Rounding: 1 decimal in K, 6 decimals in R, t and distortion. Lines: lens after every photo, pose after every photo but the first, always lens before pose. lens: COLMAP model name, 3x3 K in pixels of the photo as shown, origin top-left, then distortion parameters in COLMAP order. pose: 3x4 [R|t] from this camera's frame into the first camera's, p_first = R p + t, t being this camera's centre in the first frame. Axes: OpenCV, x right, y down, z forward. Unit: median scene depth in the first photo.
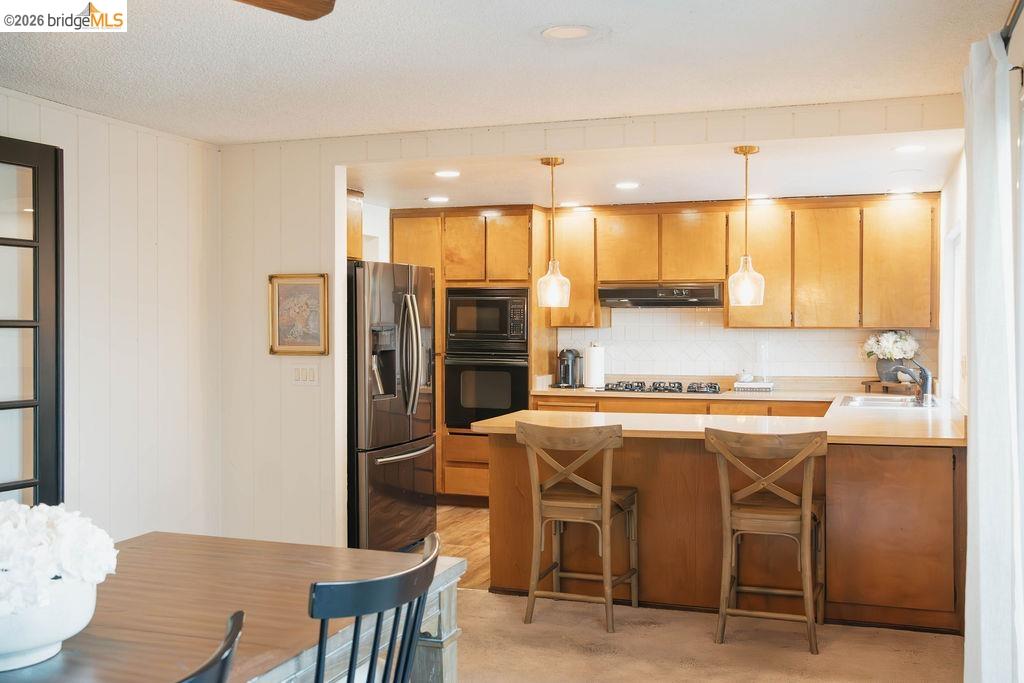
lens RADIAL K [[1041.9, 0, 512.0], [0, 1041.9, 341.5], [0, 0, 1]] dist [-0.017901, 0.135332]
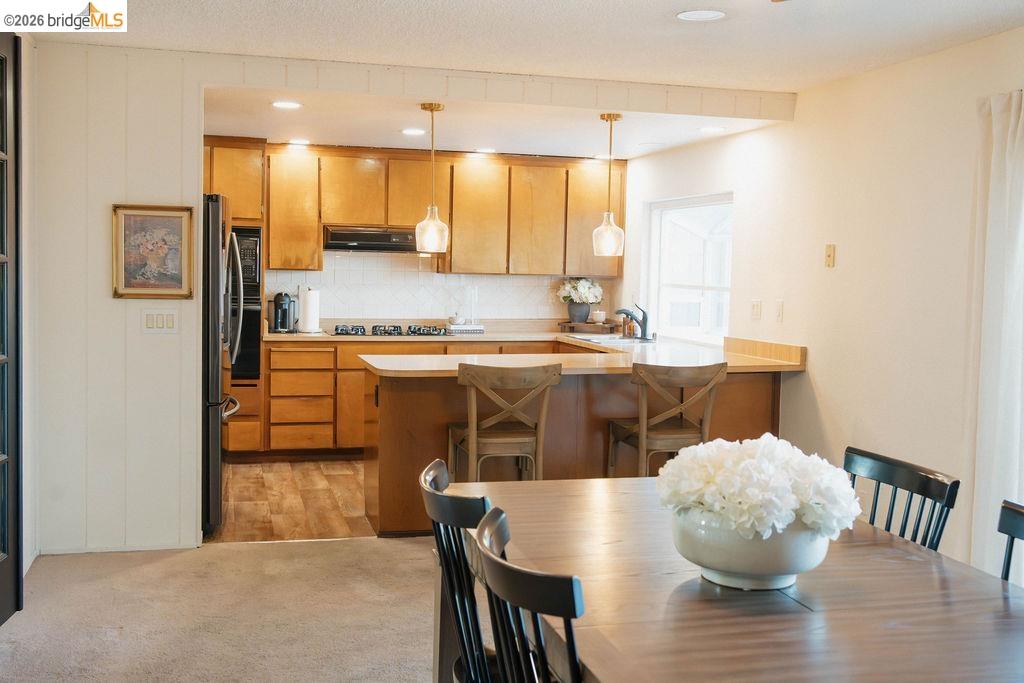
lens RADIAL K [[1082.4, 0, 512.0], [0, 1082.4, 341.5], [0, 0, 1]] dist [0.011609, 0.010919]
pose [[0.813754, -0.021545, 0.580810, -0.399792], [-0.009249, 0.998706, 0.050006, 0.000485], [-0.581136, -0.046065, 0.812502, 0.072642]]
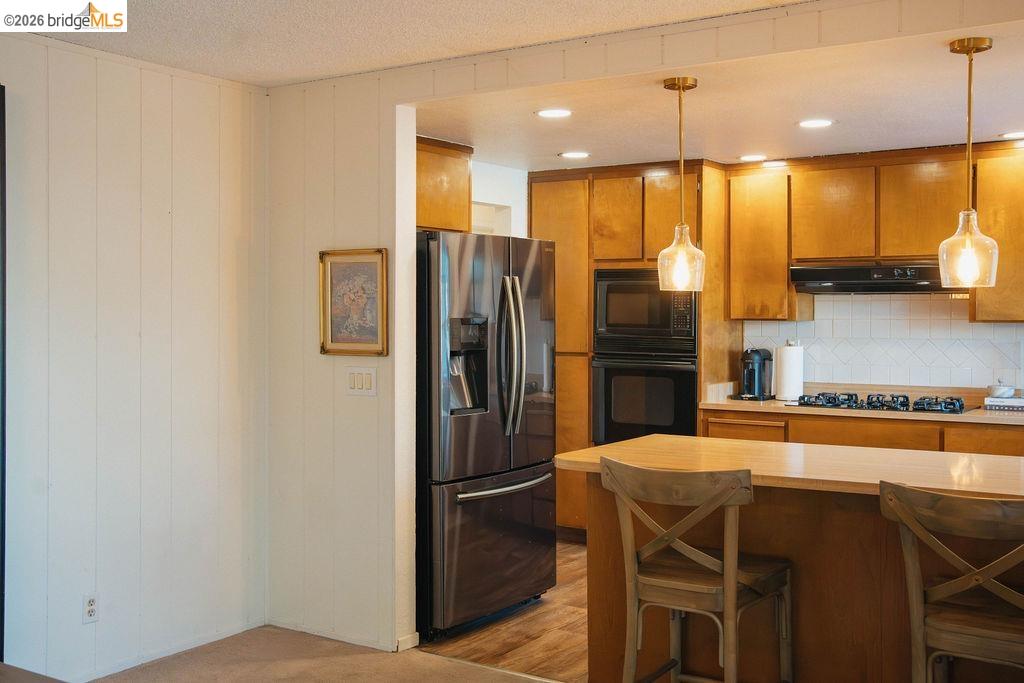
lens RADIAL K [[1101.0, 0, 513.1], [0, 1101.0, 333.6], [0, 0, 1]] dist [-0.001701, 0.050596]
pose [[0.971216, 0.005824, -0.238131, 0.083531], [-0.006061, 0.999982, -0.000264, -0.002861], [0.238125, 0.001700, 0.971233, 0.197790]]
